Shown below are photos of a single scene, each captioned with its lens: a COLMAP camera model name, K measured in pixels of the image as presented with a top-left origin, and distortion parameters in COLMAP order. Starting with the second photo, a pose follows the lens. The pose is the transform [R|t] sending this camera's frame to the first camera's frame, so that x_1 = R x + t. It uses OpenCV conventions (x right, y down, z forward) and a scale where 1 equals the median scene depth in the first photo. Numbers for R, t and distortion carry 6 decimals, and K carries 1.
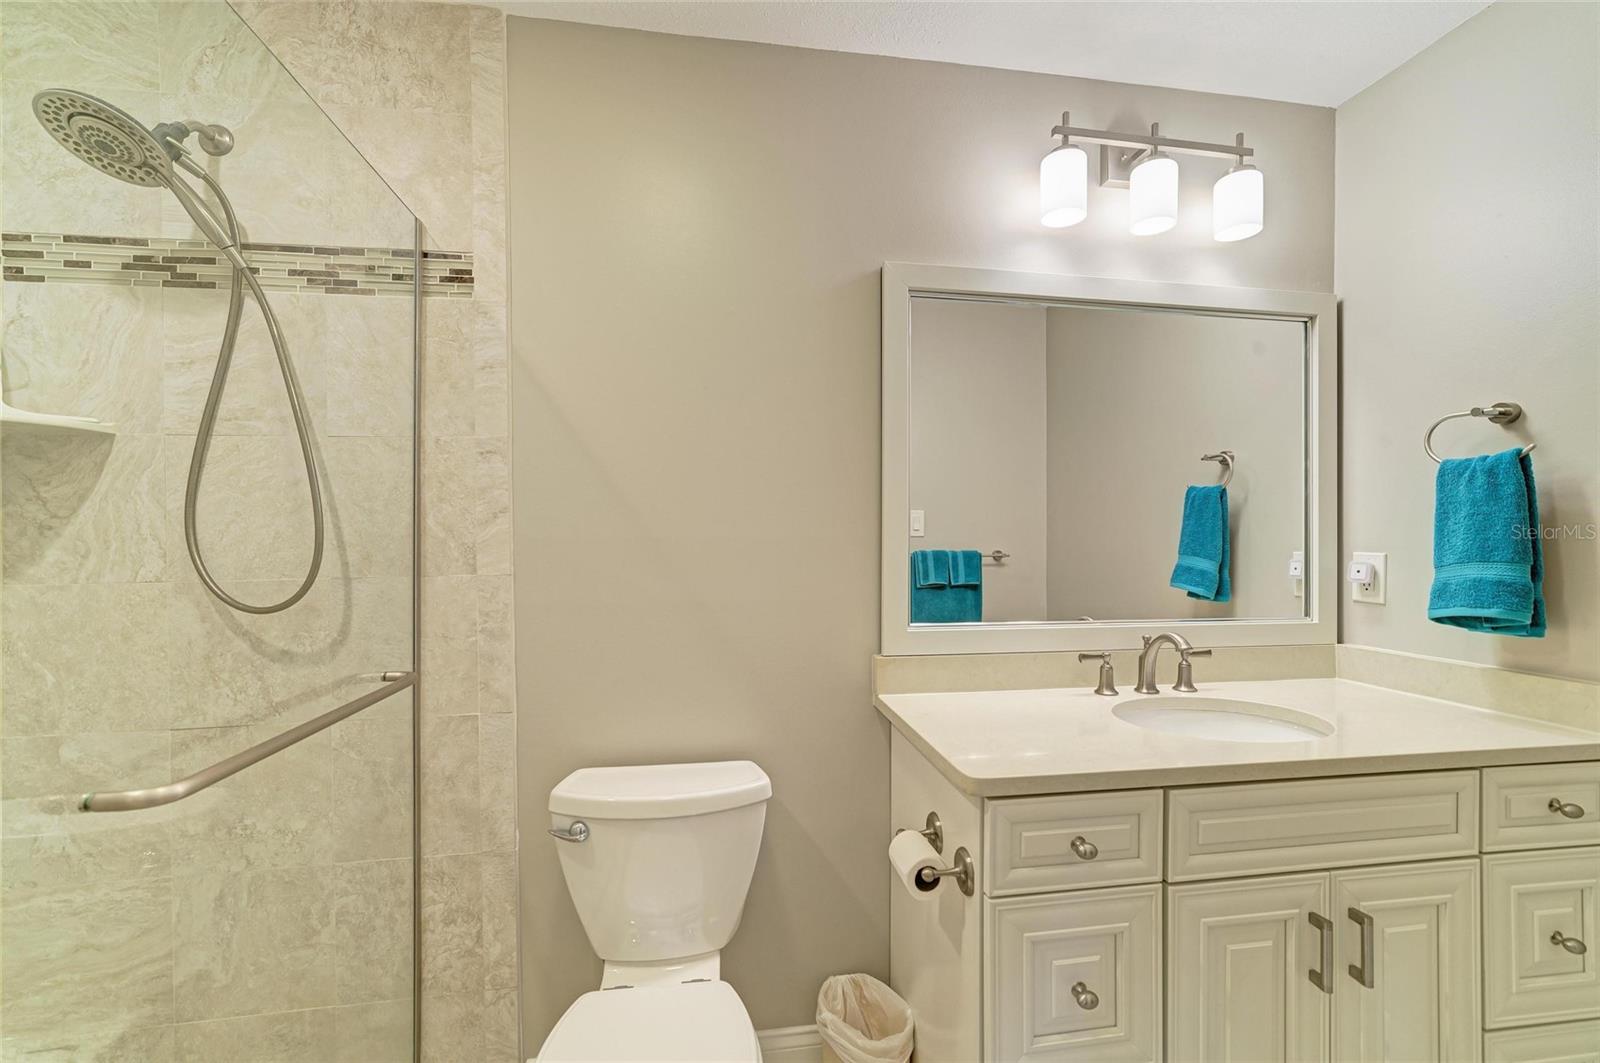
lens RADIAL K [[659.8, 0, 800.0], [0, 659.8, 531.5], [0, 0, 1]] dist [-0.000371, -0.000019]
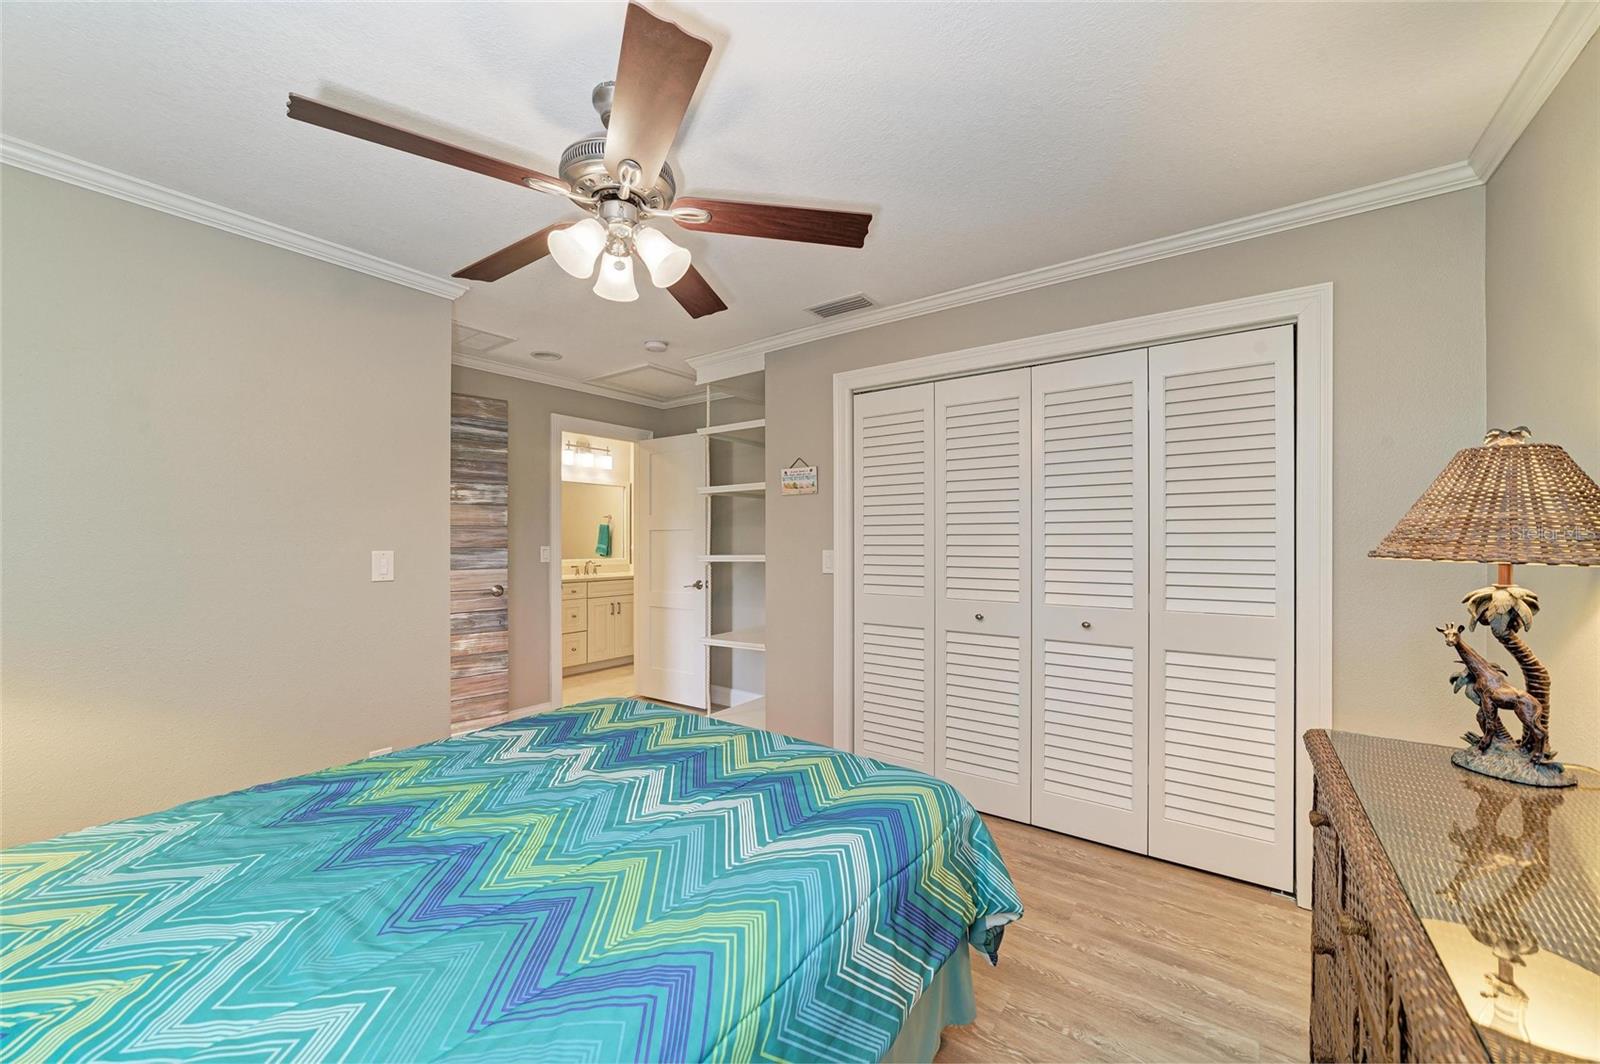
lens RADIAL K [[602.1, 0, 800.0], [0, 602.1, 532.0], [0, 0, 1]] dist [0.000123, 0.000000]
pose [[0.703563, 0.002160, 0.710630, -1.290416], [-0.002189, 0.999997, -0.000872, -0.037414], [-0.710629, -0.000942, 0.703566, -2.758313]]
